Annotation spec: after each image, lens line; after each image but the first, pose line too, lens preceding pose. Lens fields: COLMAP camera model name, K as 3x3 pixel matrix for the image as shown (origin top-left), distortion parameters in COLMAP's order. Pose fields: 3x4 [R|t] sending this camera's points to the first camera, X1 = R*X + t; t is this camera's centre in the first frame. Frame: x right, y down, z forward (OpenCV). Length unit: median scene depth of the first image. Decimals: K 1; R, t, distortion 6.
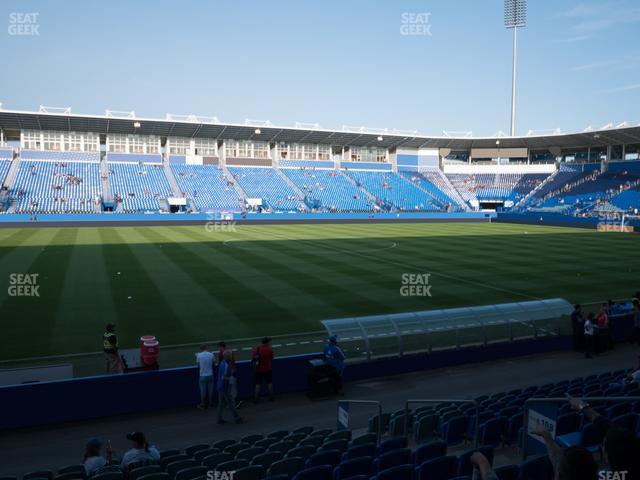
lens RADIAL K [[540.8, 0, 322.4], [0, 540.8, 230.4], [0, 0, 1]] dist [-0.028134, 0.008703]
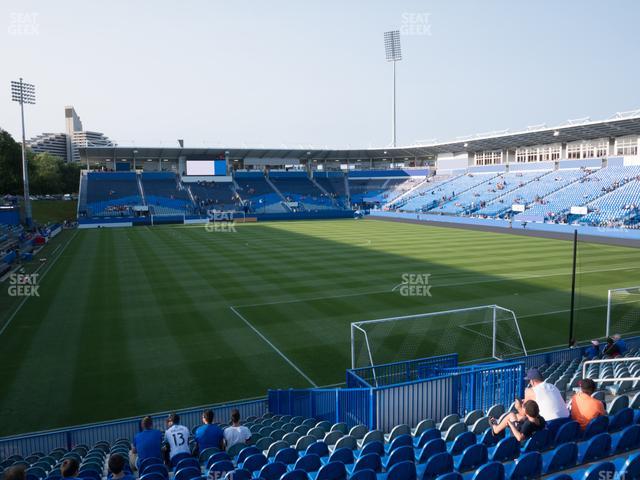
lens RADIAL K [[540.8, 0, 321.1], [0, 540.8, 243.0], [0, 0, 1]] dist [-0.028134, 0.008703]
pose [[-0.030121, 0.091919, -0.995311, 0.626255], [-0.052722, 0.994230, 0.093415, -0.048519], [0.998155, 0.055288, -0.025101, 0.492161]]
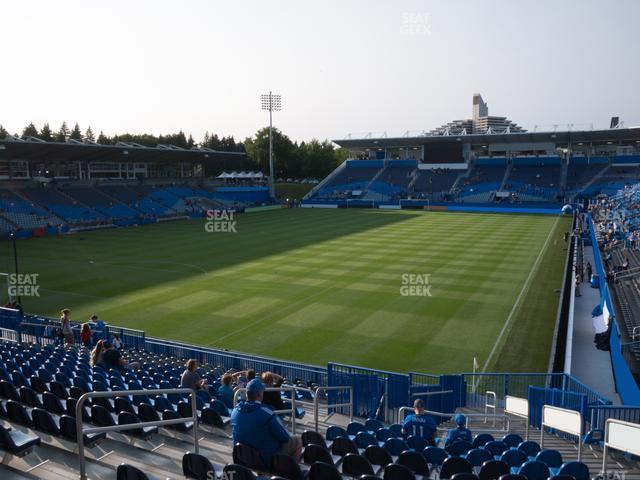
lens RADIAL K [[543.7, 0, 317.6], [0, 543.7, 235.4], [0, 0, 1]] dist [-0.019701, 0.008925]
pose [[-0.765803, 0.068454, -0.639422, 0.432911], [-0.041925, 0.986889, 0.155863, -0.091044], [0.641707, 0.146168, -0.752892, 0.980615]]
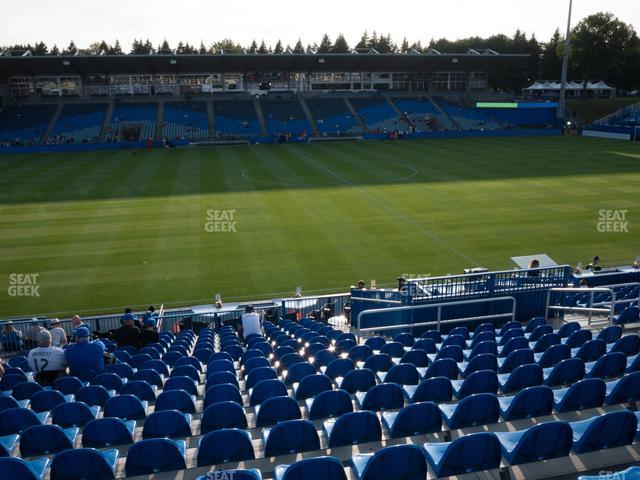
lens RADIAL K [[540.8, 0, 311.6], [0, 540.8, 237.2], [0, 0, 1]] dist [-0.028134, 0.008703]
pose [[-0.977389, -0.051000, 0.205205, -0.090610], [0.018890, 0.945536, 0.324969, -0.085931], [-0.210602, 0.321497, -0.923193, 0.906993]]
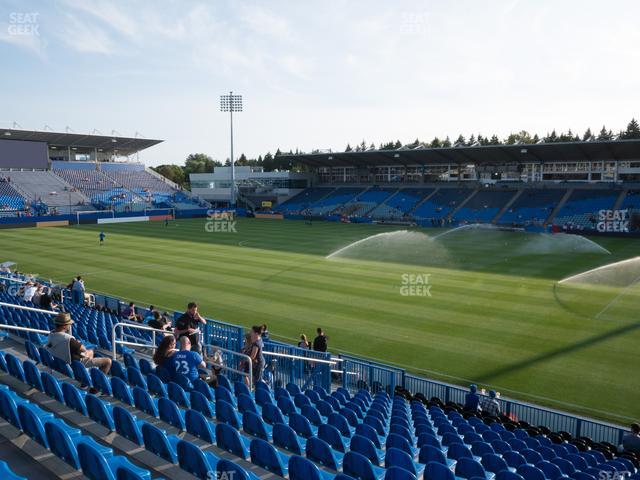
lens RADIAL K [[543.7, 0, 313.3], [0, 543.7, 230.8], [0, 0, 1]] dist [-0.019701, 0.008925]
pose [[-0.451400, -0.088492, 0.887923, -0.519709], [0.054122, 0.990523, 0.126232, -0.073987], [-0.890679, 0.105037, -0.442333, 0.707243]]
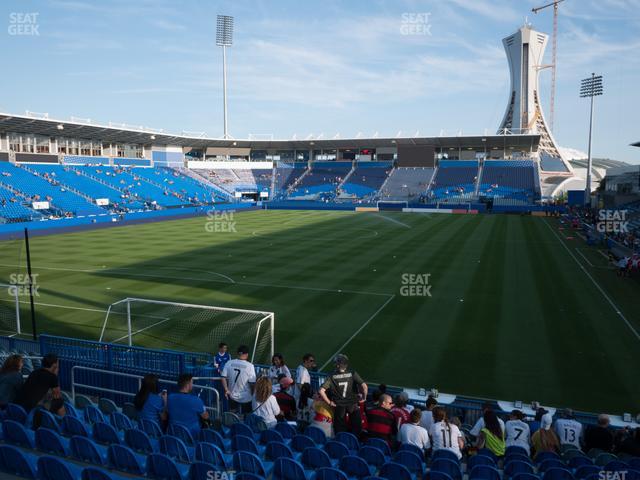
lens RADIAL K [[543.7, 0, 319.8], [0, 543.7, 230.5], [0, 0, 1]] dist [-0.019701, 0.008925]
pose [[0.688775, -0.080848, 0.720453, -0.473412], [0.056568, 0.996726, 0.057770, -0.029087], [-0.722765, 0.000964, 0.691094, 0.010451]]
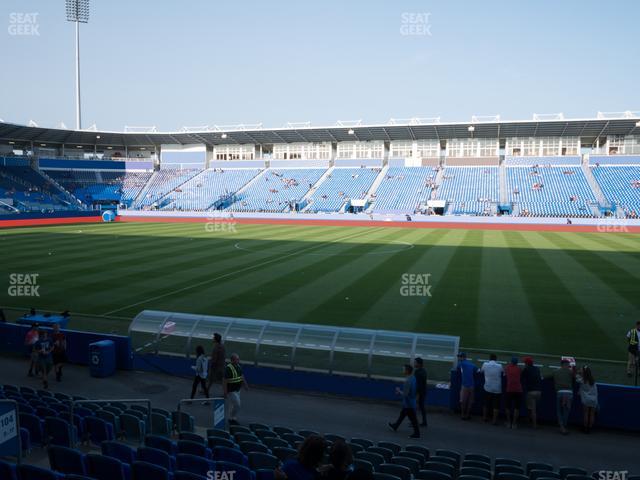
lens RADIAL K [[540.8, 0, 320.8], [0, 540.8, 227.9], [0, 0, 1]] dist [-0.028134, 0.008703]
pose [[0.759836, 0.033597, -0.649246, 0.273138], [-0.040633, 0.999166, 0.004150, -0.004613], [0.648843, 0.023227, 0.760568, 0.117676]]
